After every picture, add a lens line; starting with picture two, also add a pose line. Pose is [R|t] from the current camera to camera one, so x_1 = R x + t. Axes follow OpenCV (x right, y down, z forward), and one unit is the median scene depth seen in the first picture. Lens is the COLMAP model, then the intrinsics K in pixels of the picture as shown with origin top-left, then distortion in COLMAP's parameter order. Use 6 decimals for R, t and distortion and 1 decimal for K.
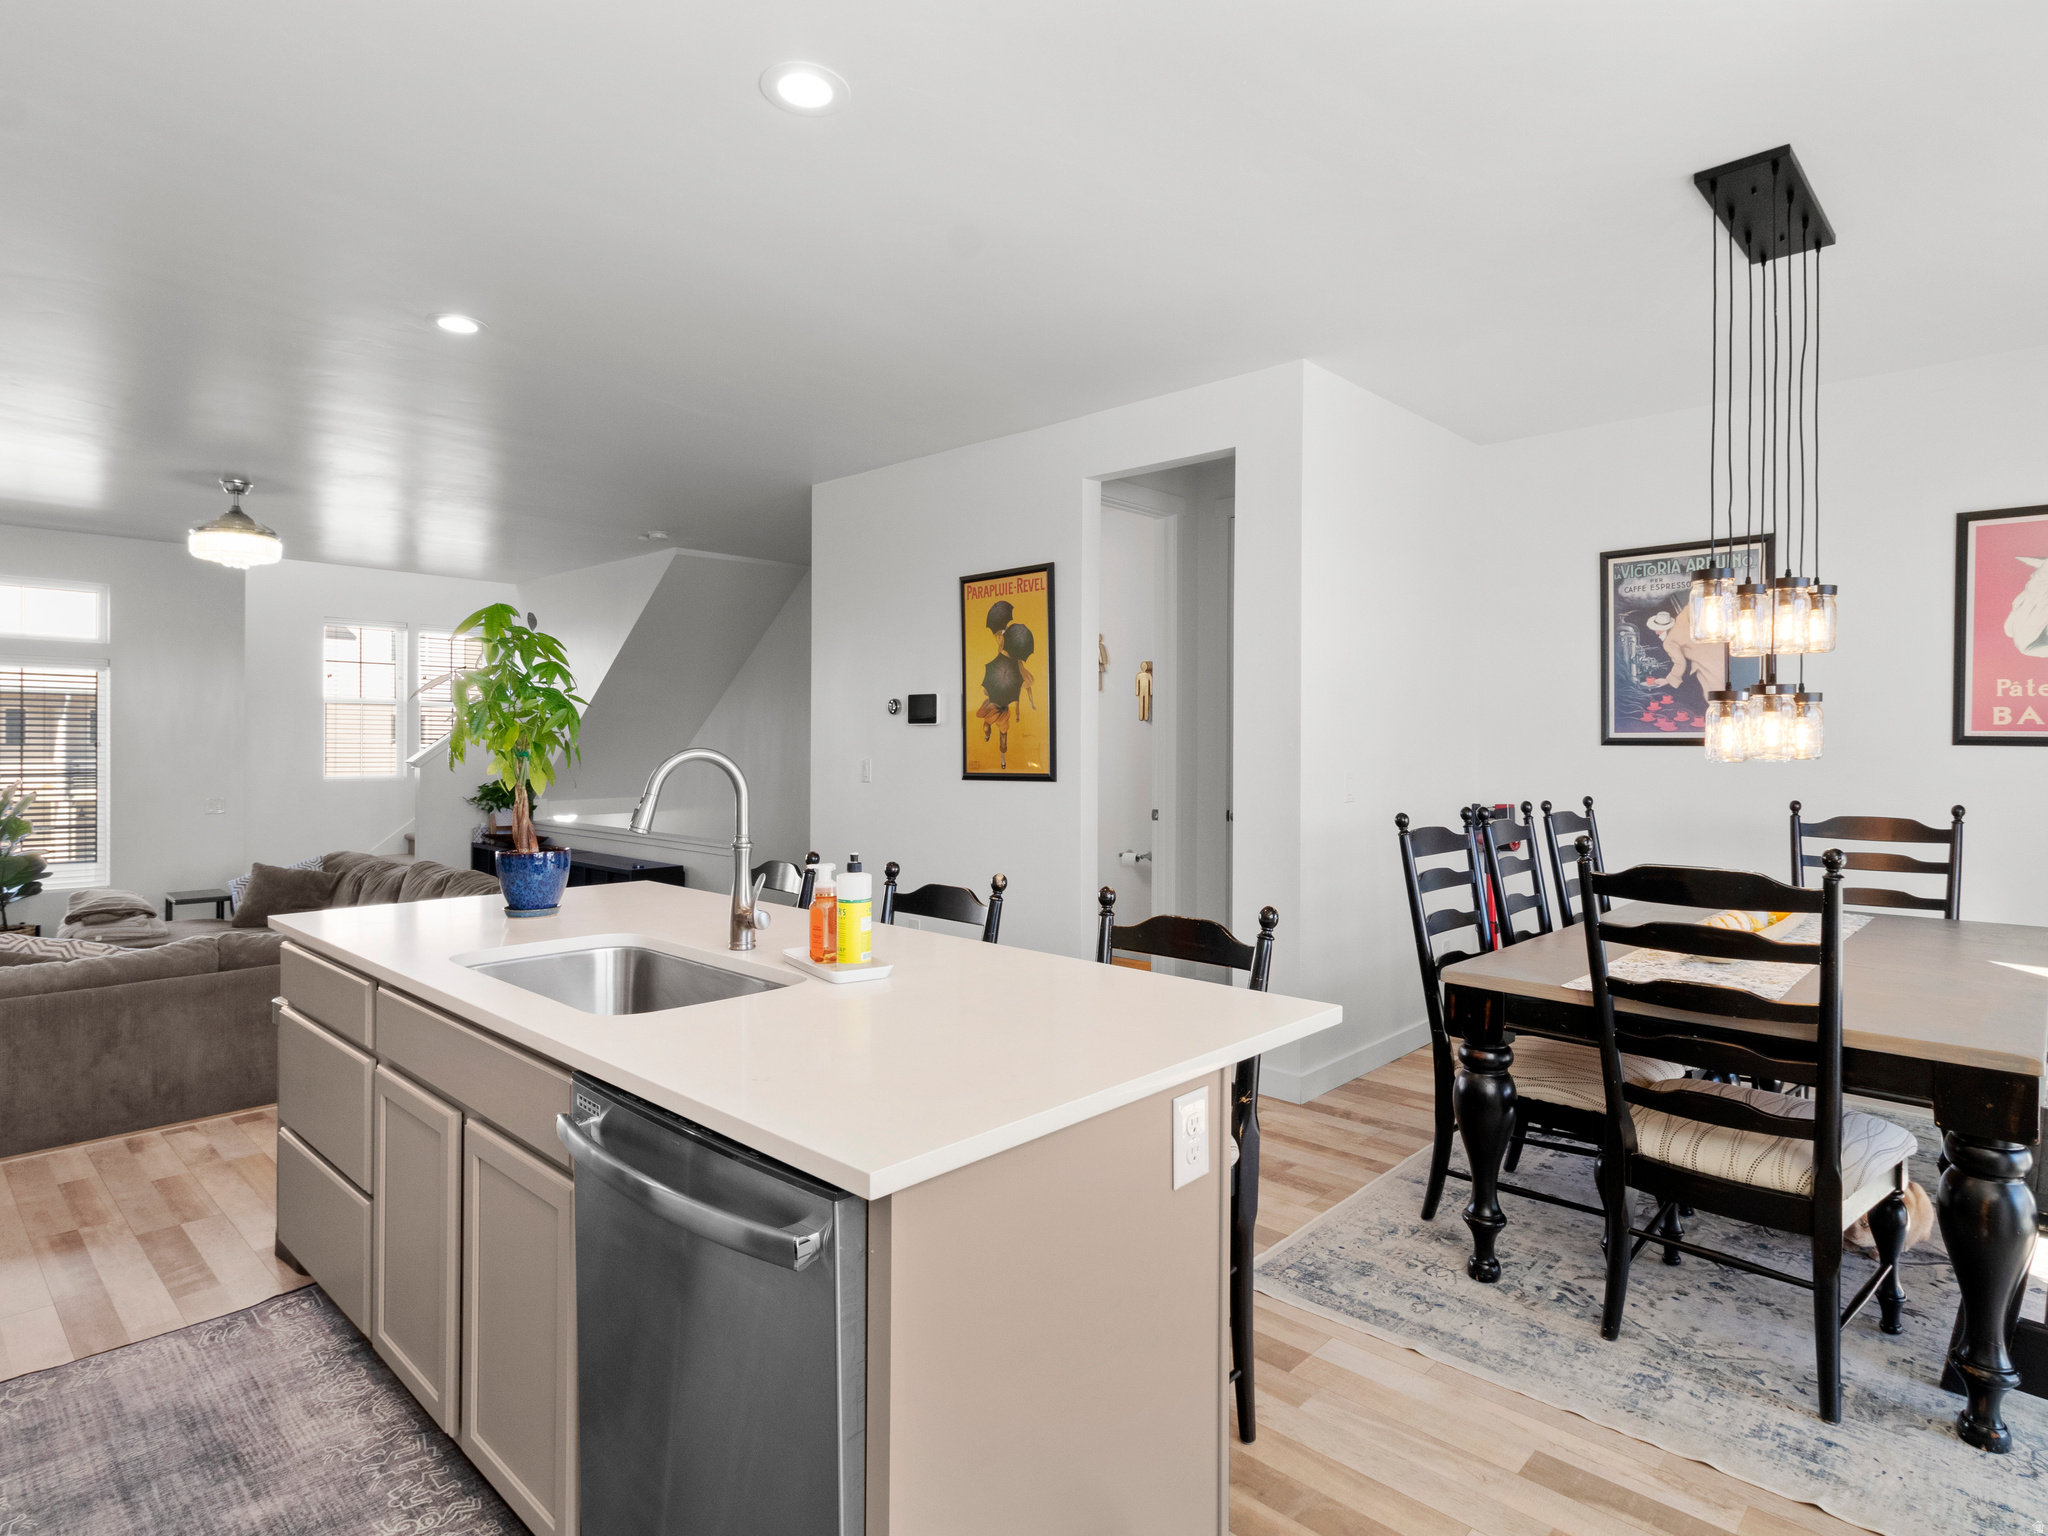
lens RADIAL K [[1126.8, 0, 1042.3], [0, 1126.8, 752.5], [0, 0, 1]] dist [-0.000997, 0.002151]
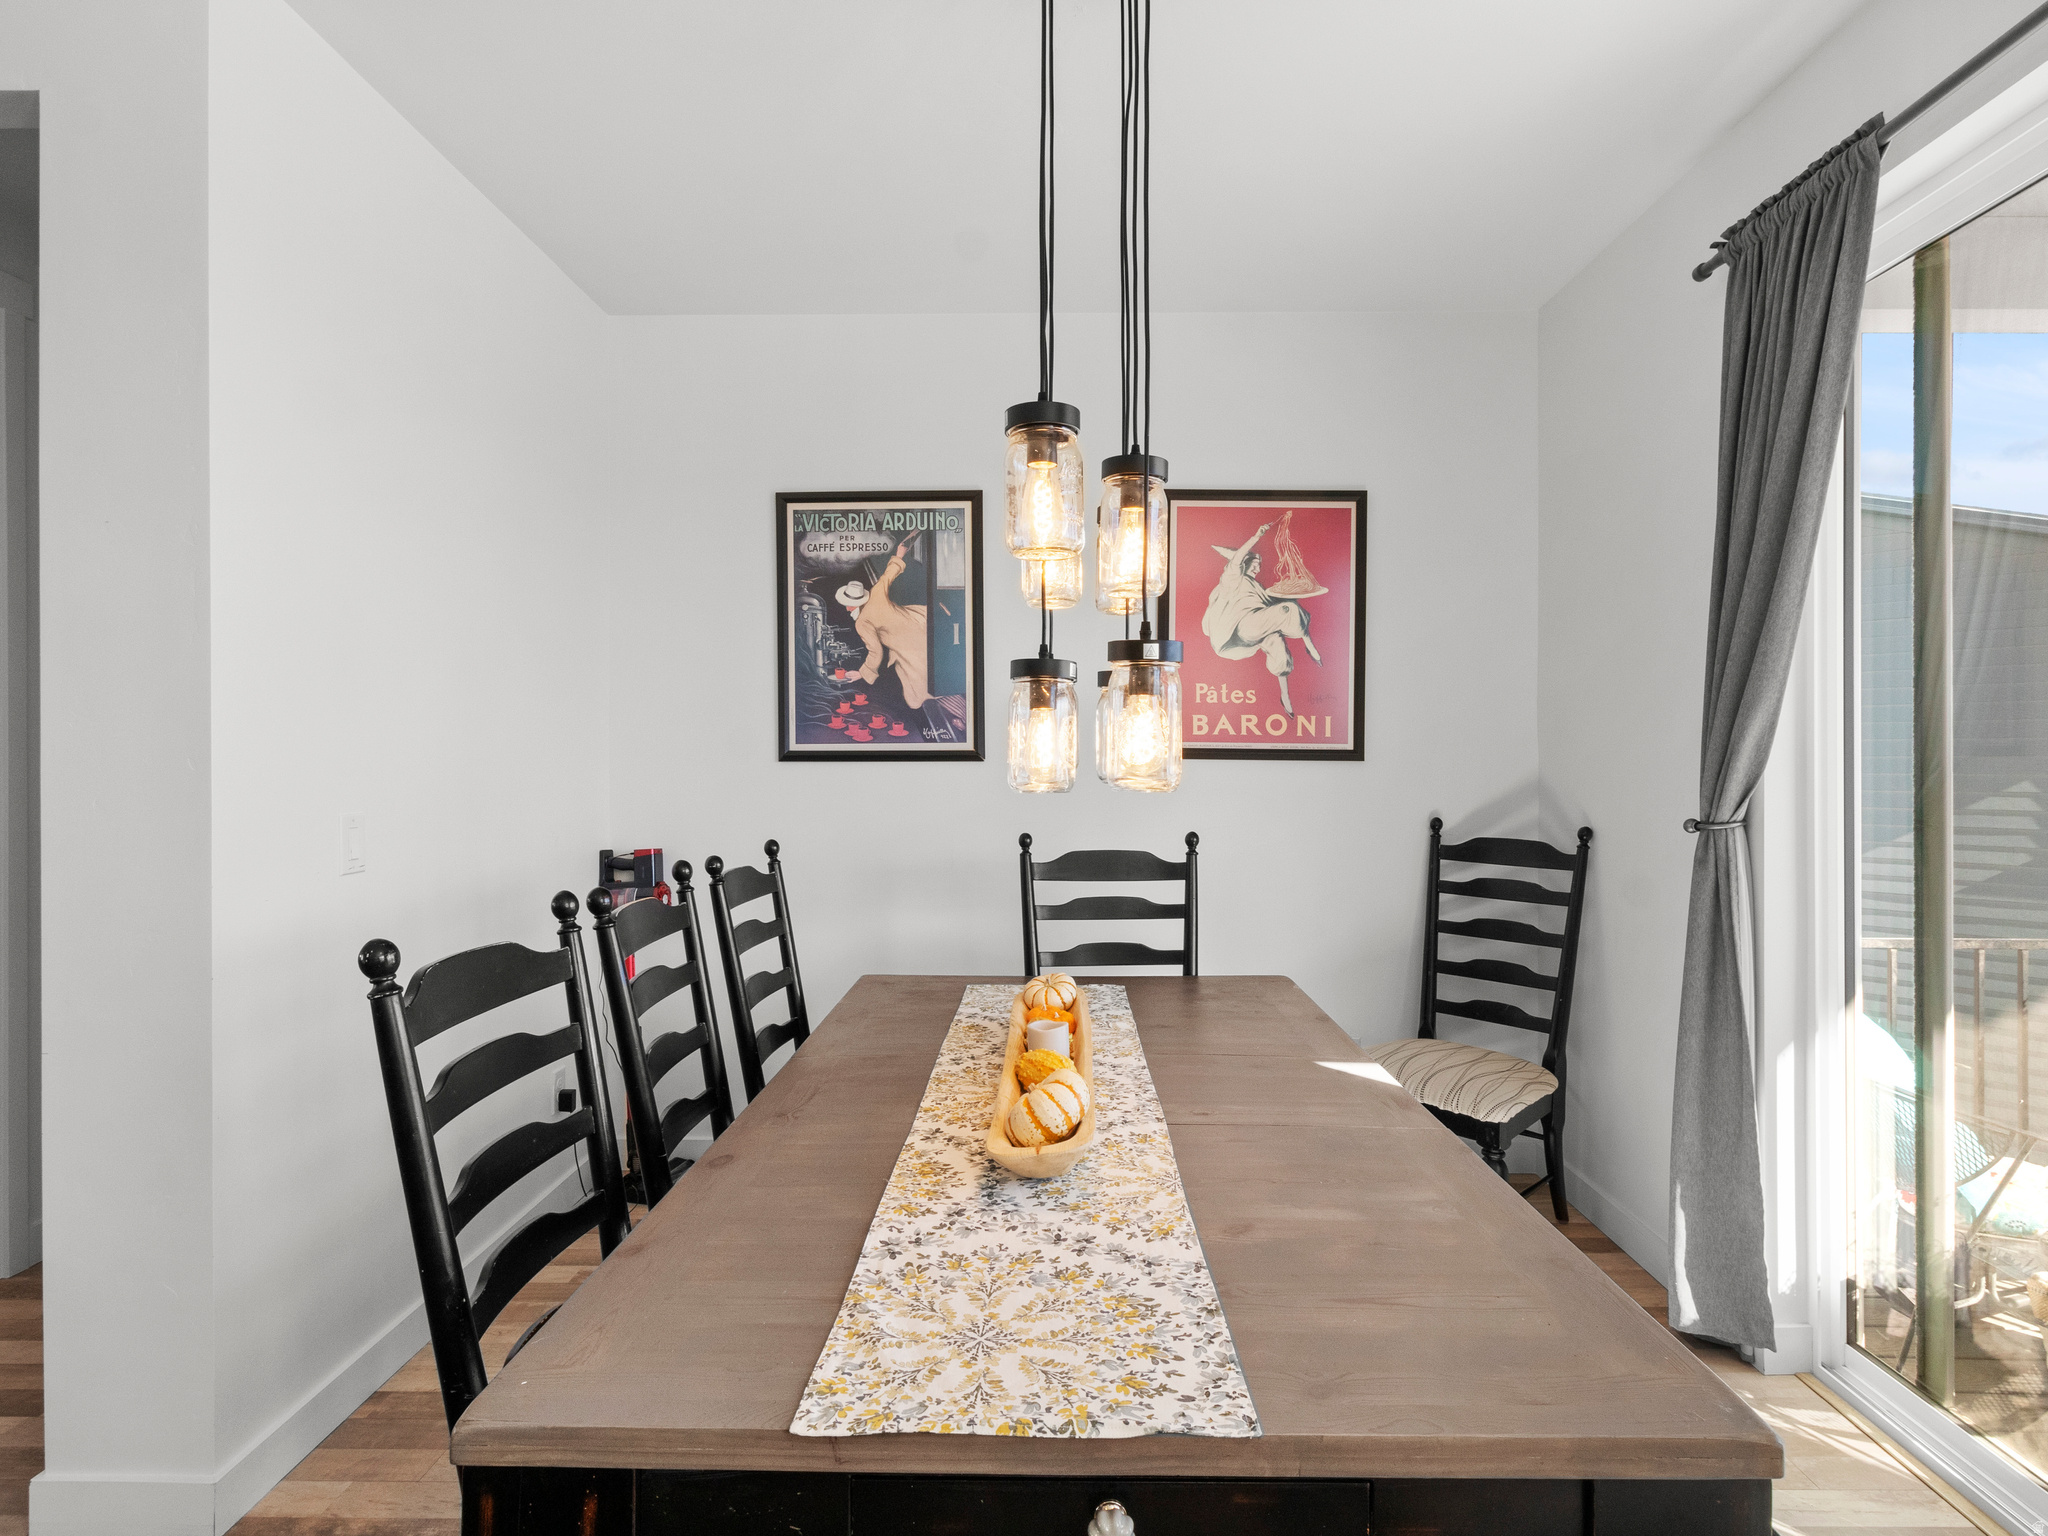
lens RADIAL K [[1126.8, 0, 1042.6], [0, 1126.8, 750.4], [0, 0, 1]] dist [-0.000997, 0.002151]
pose [[0.750581, -0.000247, 0.660779, 0.179590], [0.010755, 0.999872, -0.011842, -0.003660], [-0.660691, 0.015995, 0.750487, 0.426060]]
